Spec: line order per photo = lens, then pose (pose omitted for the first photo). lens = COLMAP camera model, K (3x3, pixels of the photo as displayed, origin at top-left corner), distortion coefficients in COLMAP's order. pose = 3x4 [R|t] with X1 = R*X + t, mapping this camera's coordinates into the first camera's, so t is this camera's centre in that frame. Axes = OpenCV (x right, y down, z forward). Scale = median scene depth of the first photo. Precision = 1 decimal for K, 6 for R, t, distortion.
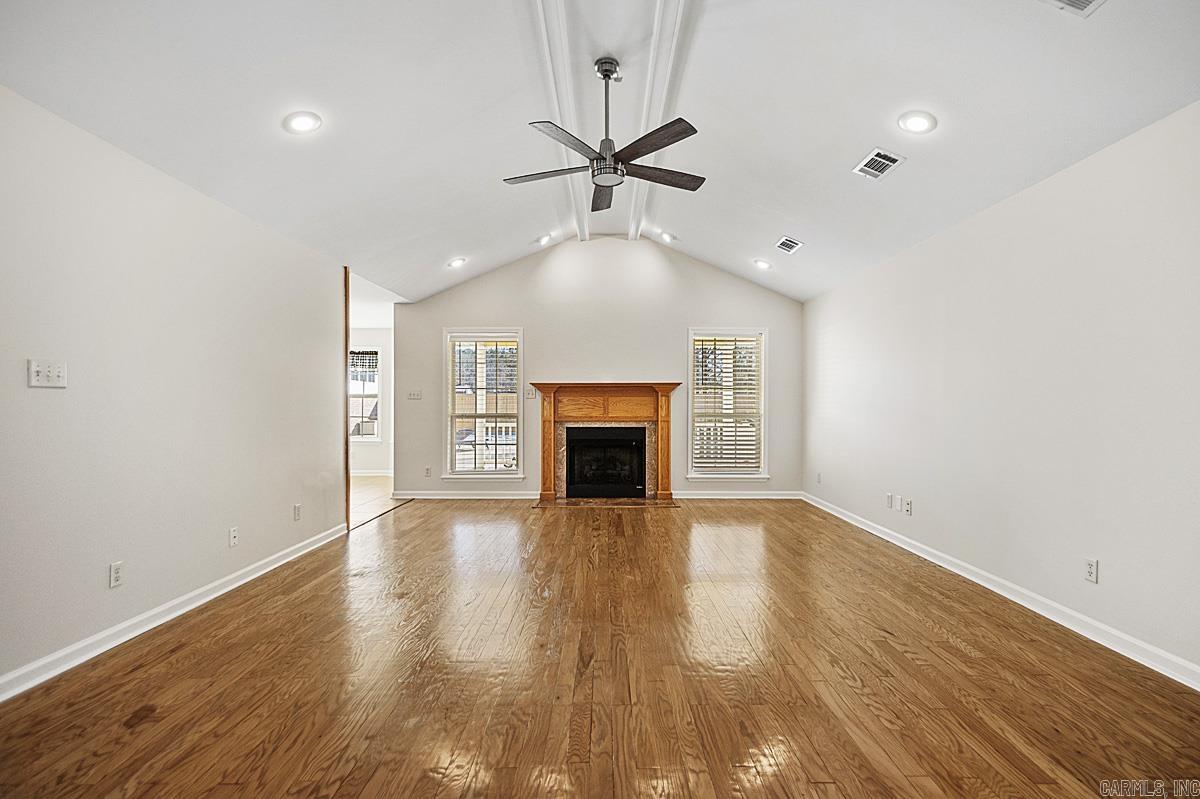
lens RADIAL K [[565.3, 0, 609.2], [0, 565.3, 404.0], [0, 0, 1]] dist [0.031526, -0.016301]
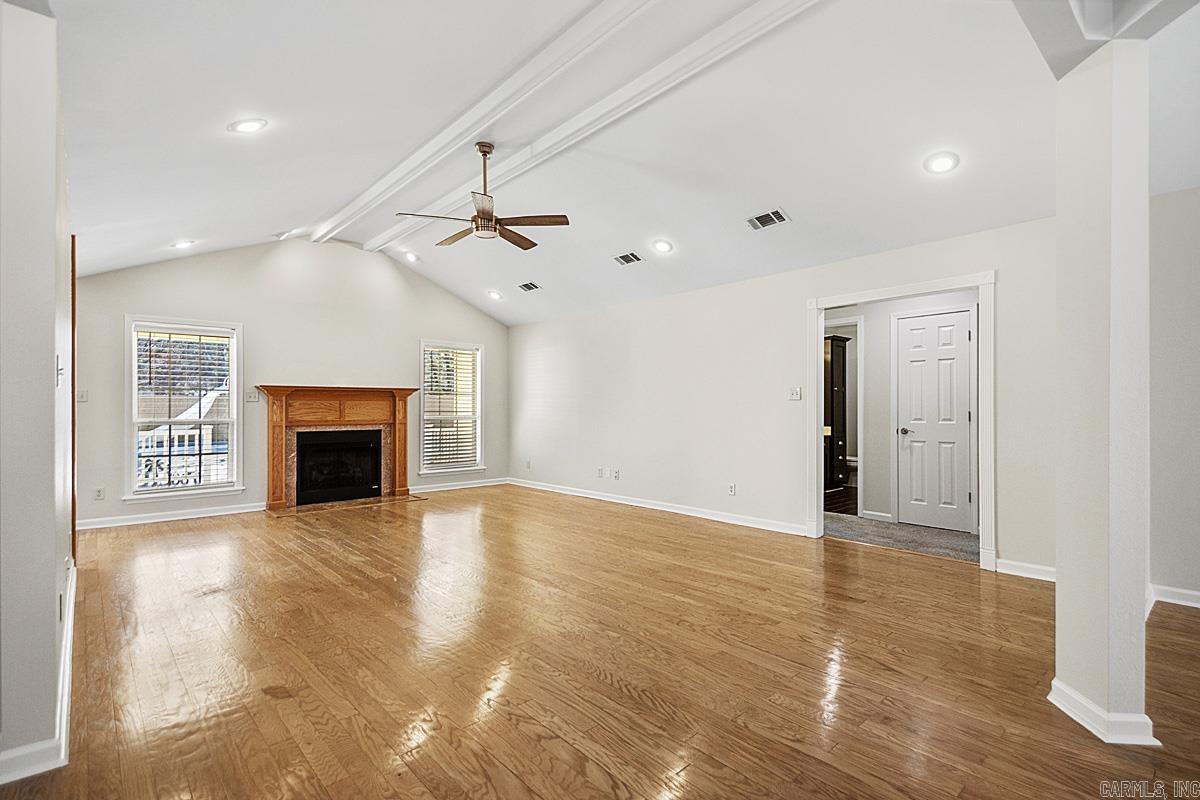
lens RADIAL K [[565.3, 0, 608.8], [0, 565.3, 403.2], [0, 0, 1]] dist [0.031526, -0.016301]
pose [[0.736118, 0.004223, 0.676840, -0.379019], [0.001536, 0.999968, -0.007909, 0.000832], [-0.676852, 0.006861, 0.736087, -0.079699]]
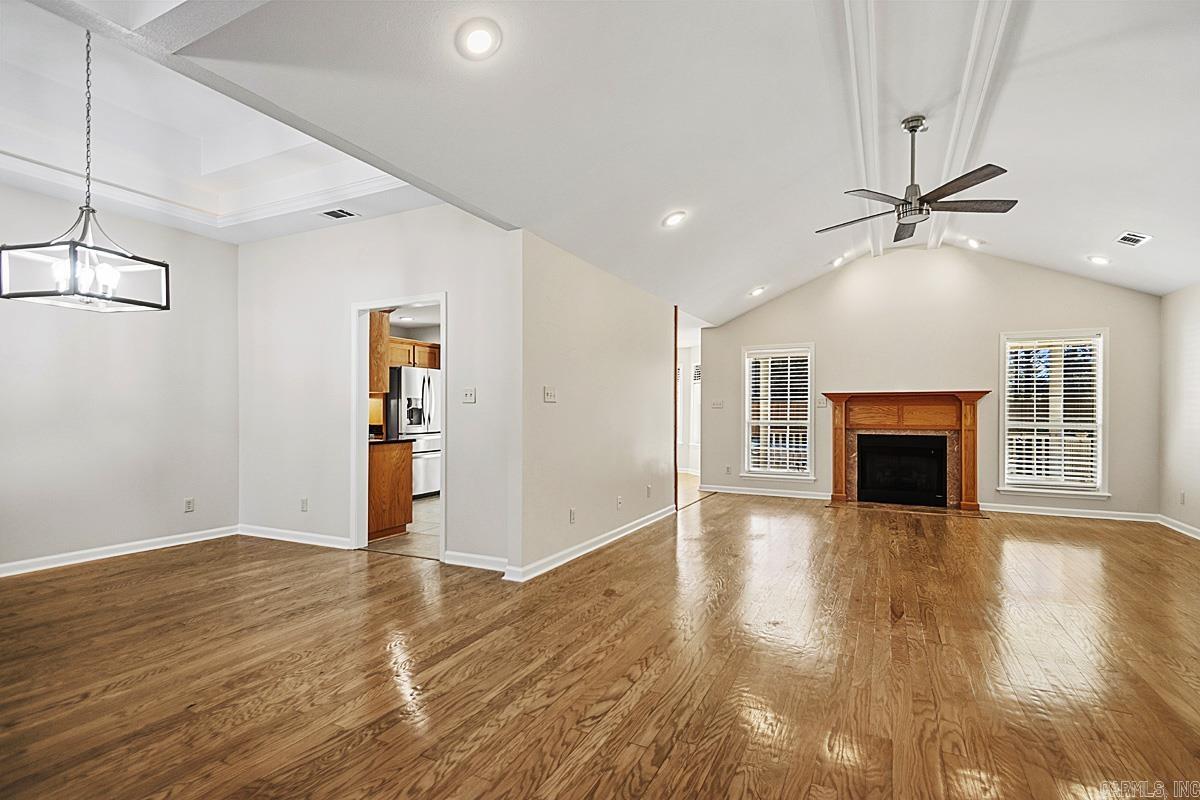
lens RADIAL K [[565.3, 0, 601.8], [0, 565.3, 410.4], [0, 0, 1]] dist [0.031526, -0.016301]
pose [[0.890651, 0.001593, -0.454684, -0.021306], [-0.002661, 0.999995, -0.001709, -0.000666], [0.454679, 0.002732, 0.890651, -0.183486]]
